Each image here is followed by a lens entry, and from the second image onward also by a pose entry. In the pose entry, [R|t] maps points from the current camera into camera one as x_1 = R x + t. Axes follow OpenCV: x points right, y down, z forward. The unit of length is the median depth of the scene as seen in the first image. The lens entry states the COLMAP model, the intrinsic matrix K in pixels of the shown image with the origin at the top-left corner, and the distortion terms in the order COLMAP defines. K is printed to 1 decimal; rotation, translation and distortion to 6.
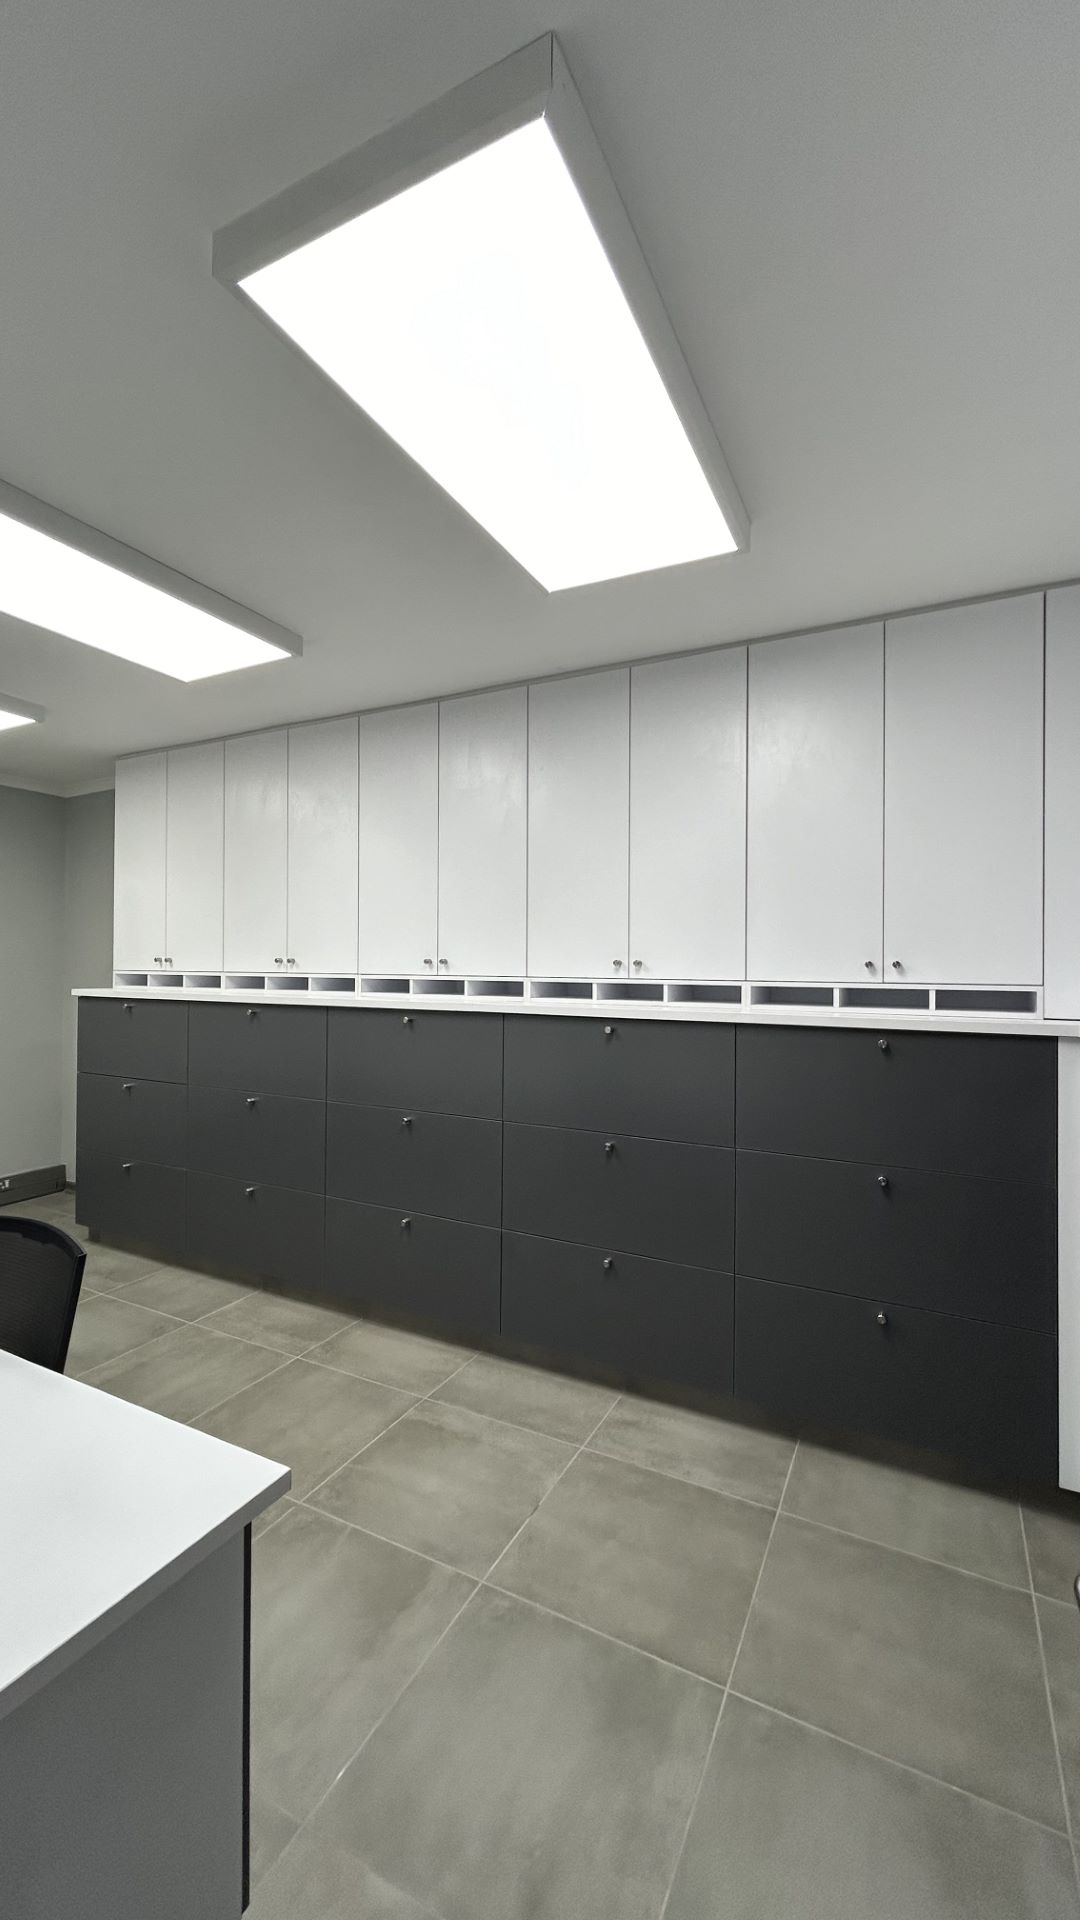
lens RADIAL K [[784.2, 0, 534.7], [0, 784.2, 970.7], [0, 0, 1]] dist [-0.000174, -0.000016]
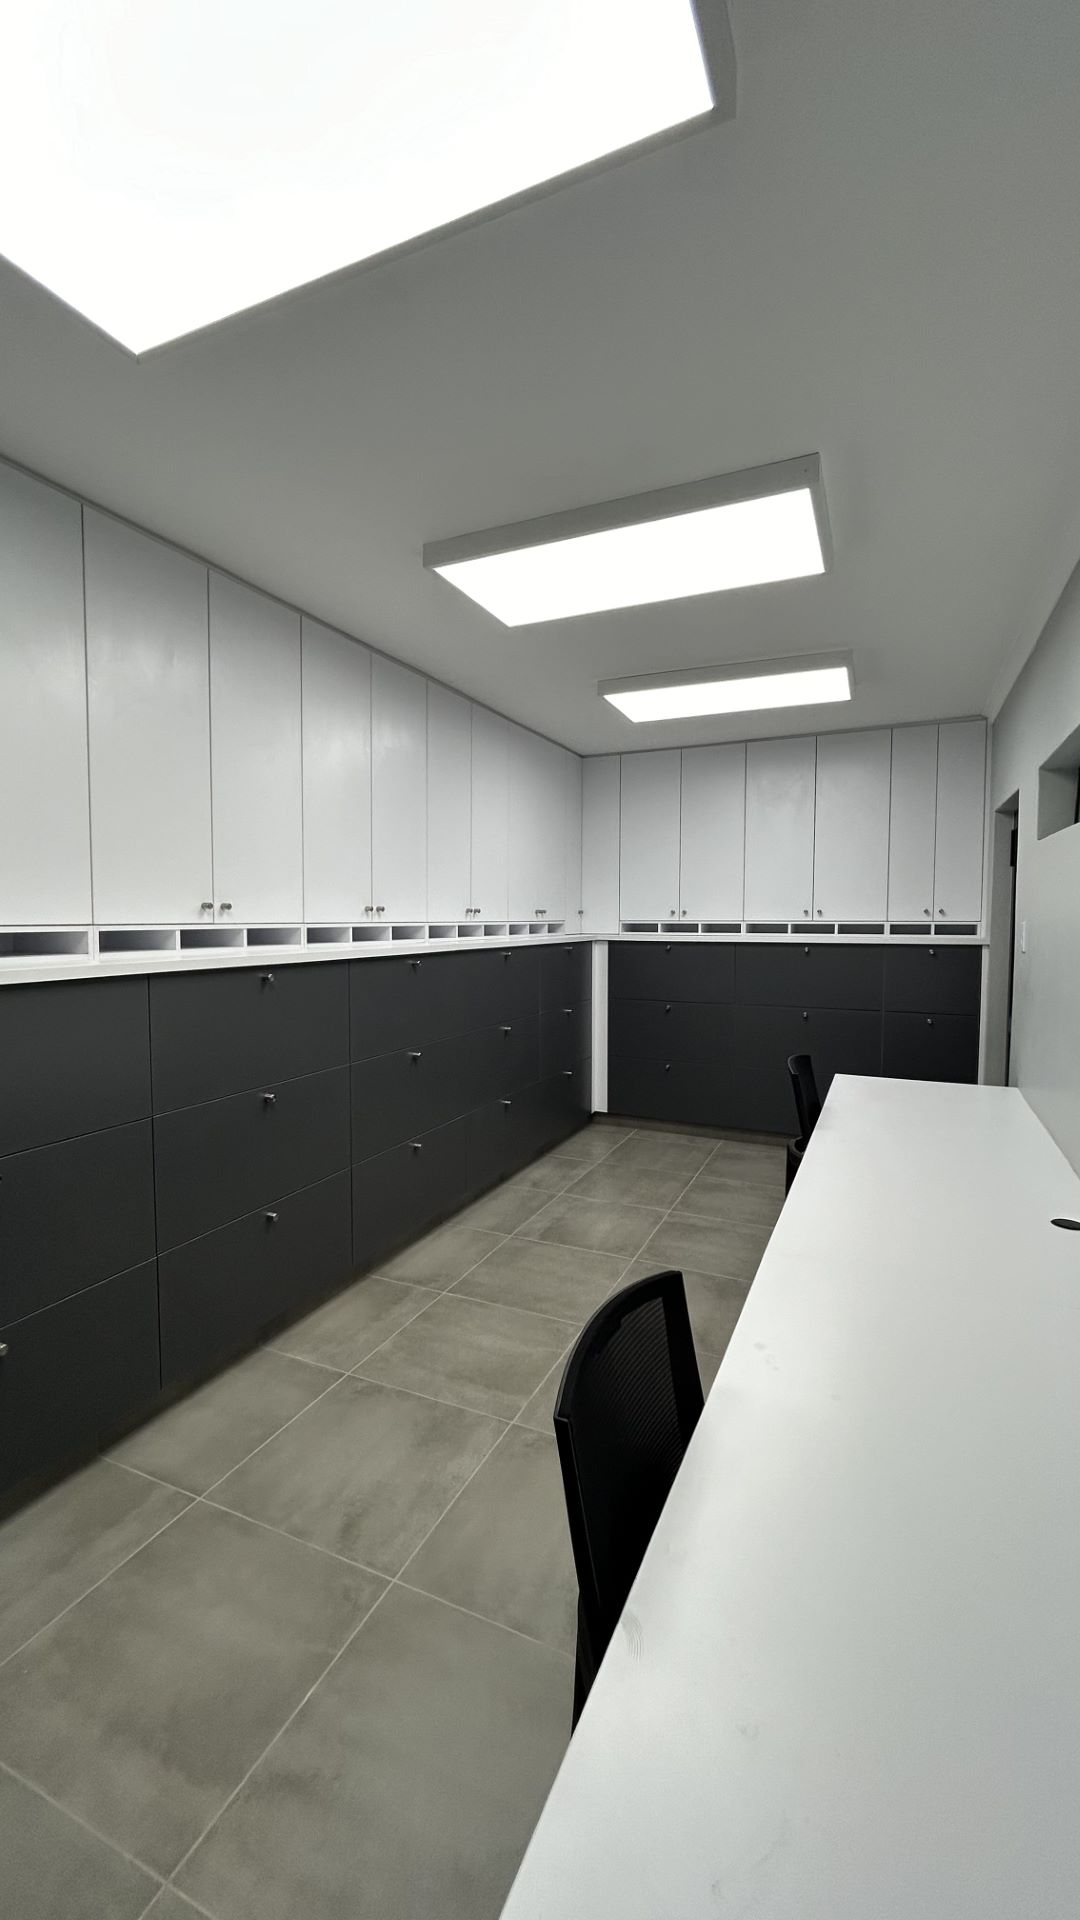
lens RADIAL K [[784.2, 0, 543.7], [0, 784.2, 964.0], [0, 0, 1]] dist [-0.000174, -0.000016]
pose [[-0.074270, -0.070329, 0.994755, -1.415521], [-0.003492, 0.997522, 0.070264, -0.017863], [-0.997232, 0.001745, -0.074331, 1.014174]]
